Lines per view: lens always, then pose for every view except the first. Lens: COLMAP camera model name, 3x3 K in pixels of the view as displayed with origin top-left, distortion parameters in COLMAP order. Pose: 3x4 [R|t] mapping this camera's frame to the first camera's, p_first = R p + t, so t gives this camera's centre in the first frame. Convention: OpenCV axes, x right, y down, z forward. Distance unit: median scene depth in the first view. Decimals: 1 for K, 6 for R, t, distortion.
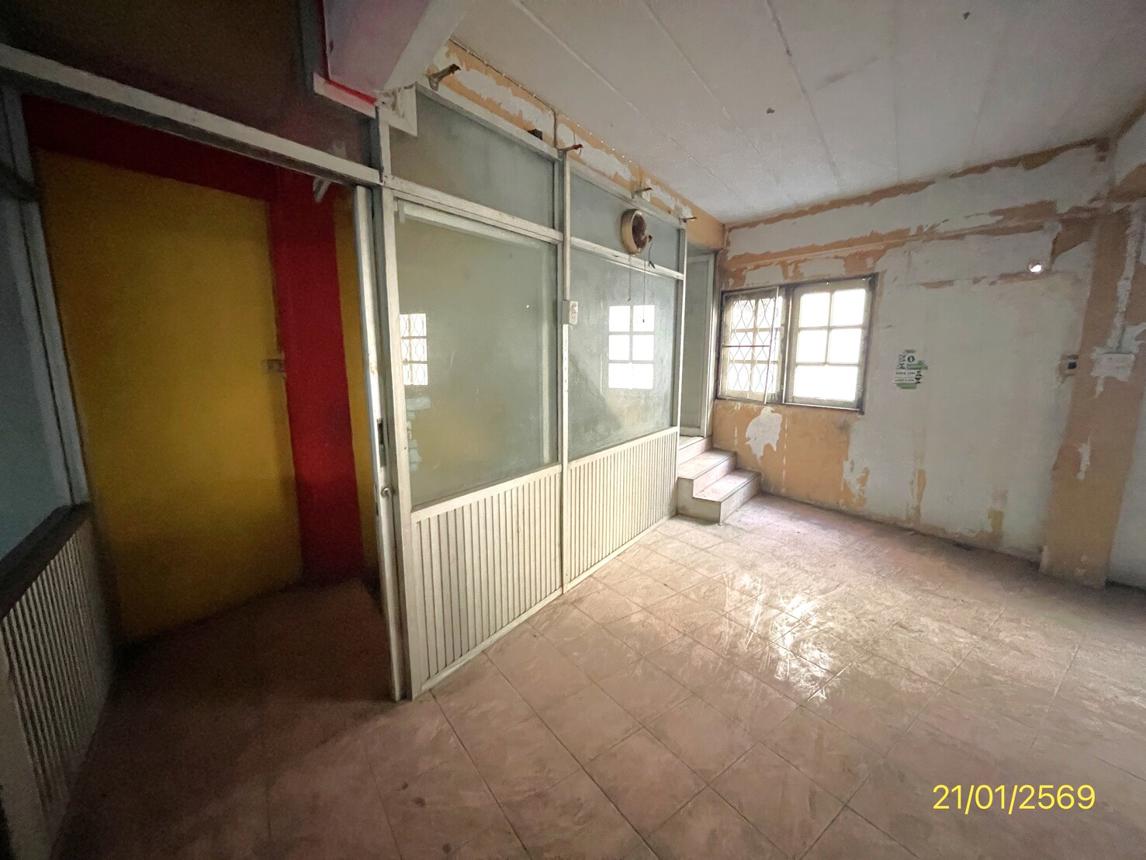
lens RADIAL K [[467.0, 0, 565.7], [0, 467.0, 431.0], [0, 0, 1]] dist [-0.001478, 0.000058]
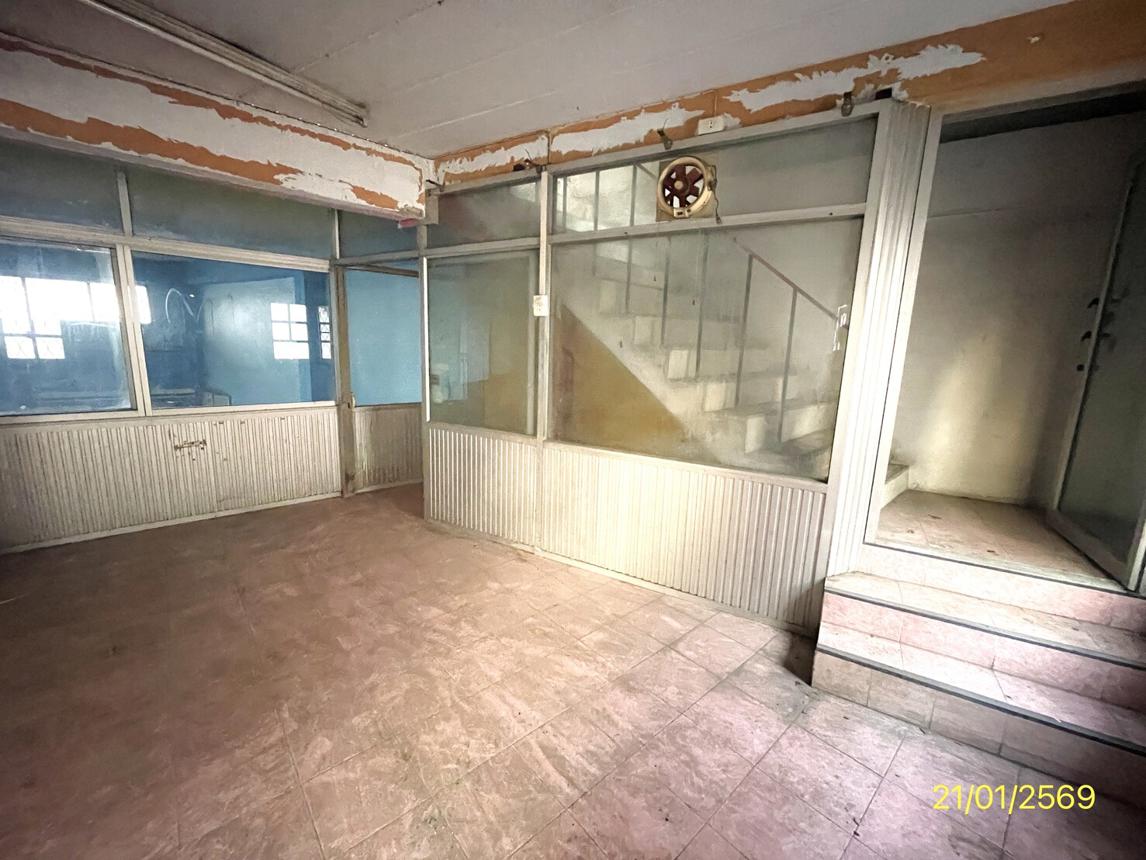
lens RADIAL K [[467.0, 0, 566.8], [0, 467.0, 430.1], [0, 0, 1]] dist [-0.001478, 0.000058]
pose [[0.085976, 0.181301, -0.979662, 0.745048], [-0.197153, 0.966954, 0.161647, -0.100859], [0.976595, 0.179246, 0.118879, 0.622636]]
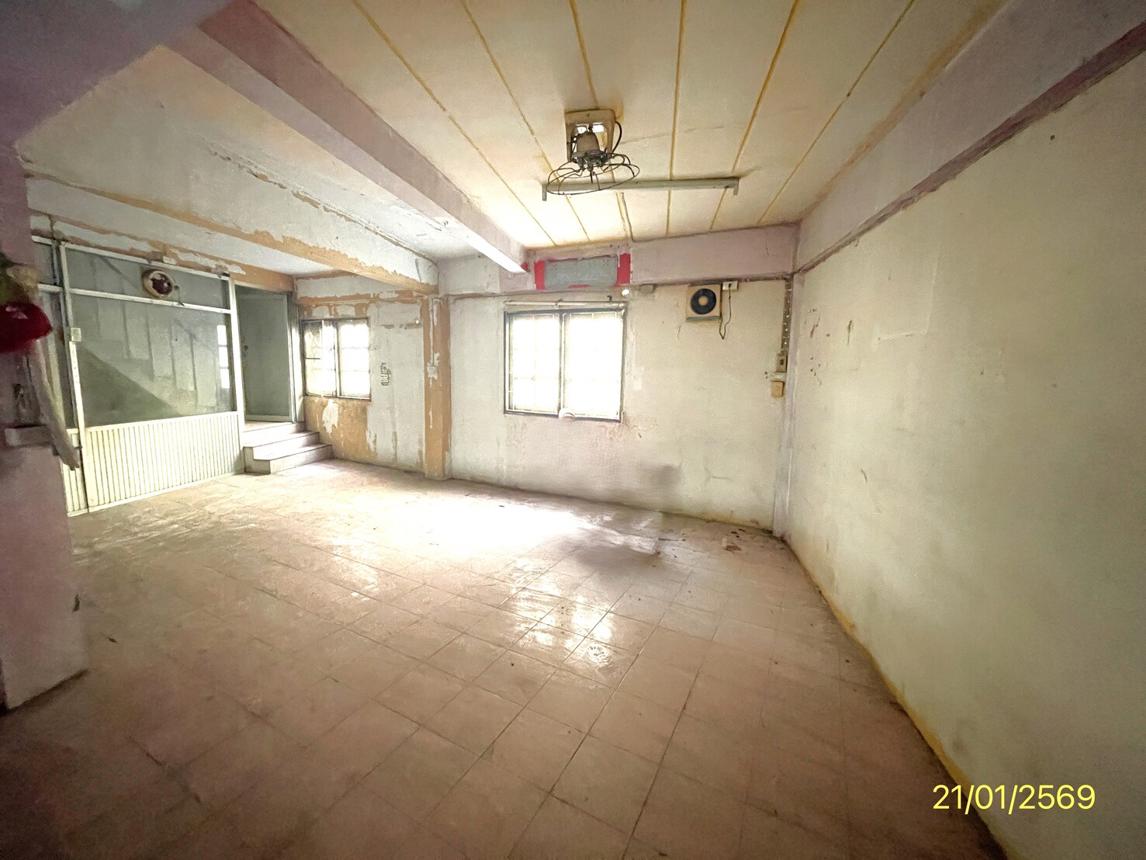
lens RADIAL K [[467.0, 0, 566.3], [0, 467.0, 428.9], [0, 0, 1]] dist [-0.001478, 0.000058]
pose [[0.903867, -0.037257, 0.426188, 0.550037], [0.049572, 0.998611, -0.017836, 0.124385], [-0.424932, 0.037248, 0.904459, -0.775097]]
